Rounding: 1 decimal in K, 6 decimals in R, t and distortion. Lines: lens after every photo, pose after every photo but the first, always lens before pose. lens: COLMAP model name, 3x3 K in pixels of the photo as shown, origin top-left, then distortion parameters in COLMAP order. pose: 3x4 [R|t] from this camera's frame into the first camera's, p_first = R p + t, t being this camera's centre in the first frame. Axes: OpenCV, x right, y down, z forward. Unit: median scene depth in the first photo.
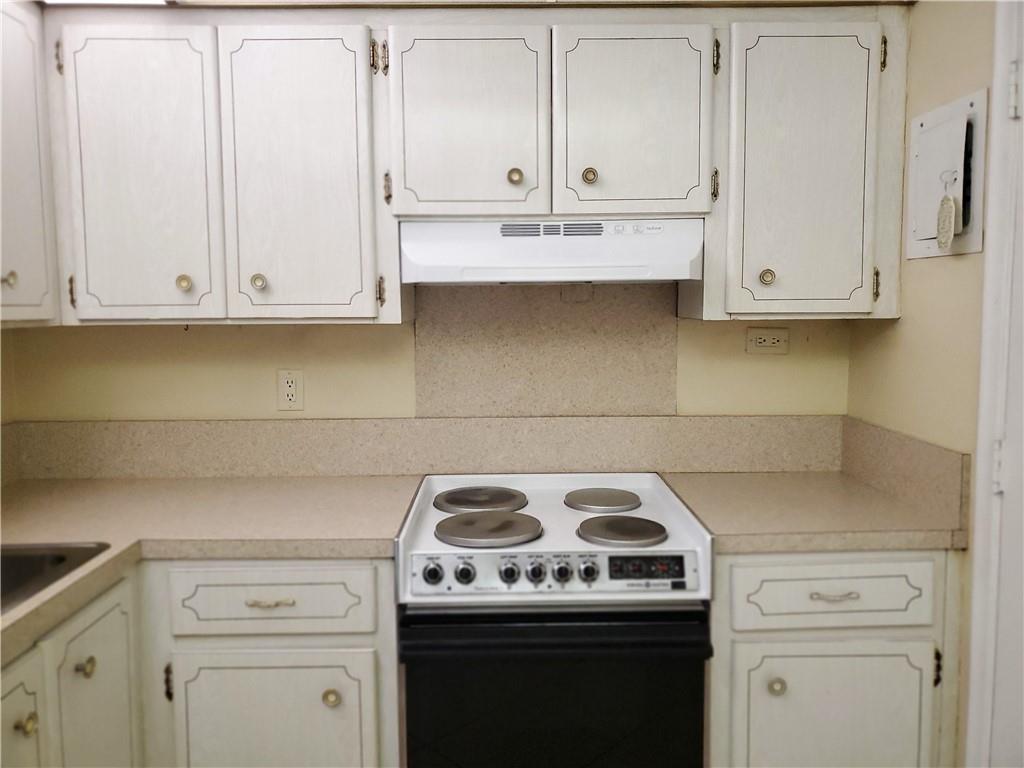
lens RADIAL K [[784.1, 0, 531.0], [0, 784.1, 365.0], [0, 0, 1]] dist [0.053105, -0.070433]
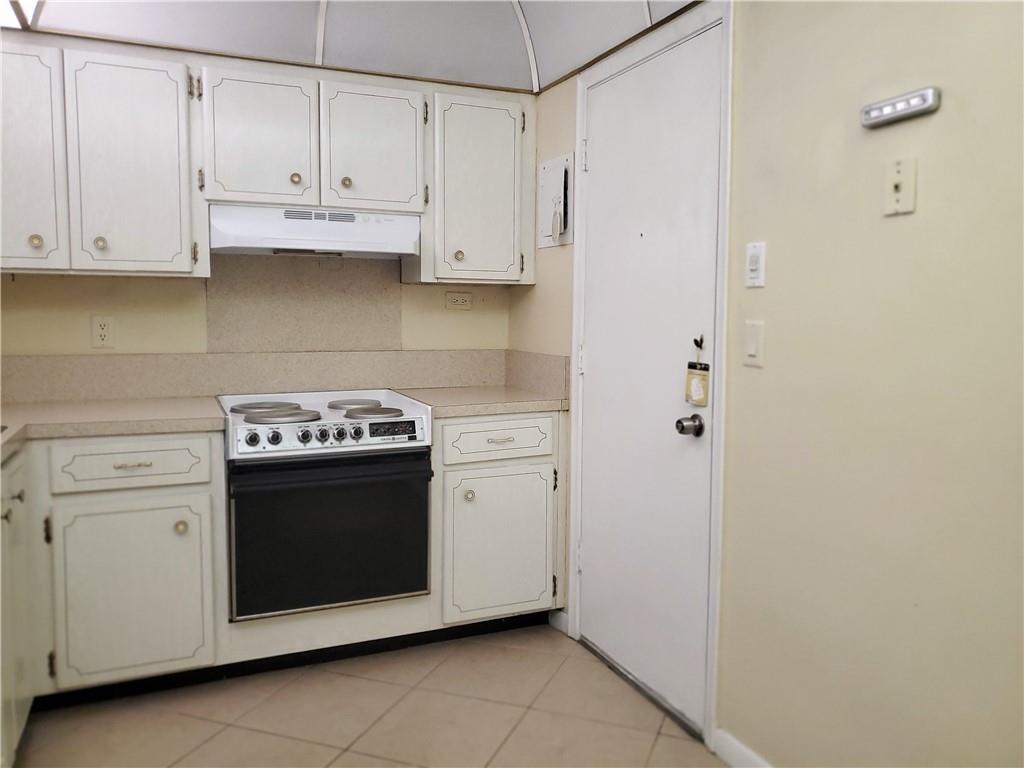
lens RADIAL K [[784.1, 0, 522.2], [0, 784.1, 389.8], [0, 0, 1]] dist [0.053105, -0.070433]
pose [[0.926921, -0.023496, 0.374520, -0.192375], [0.015247, 0.999572, 0.024975, 0.128065], [-0.374947, -0.017440, 0.926882, -0.550974]]
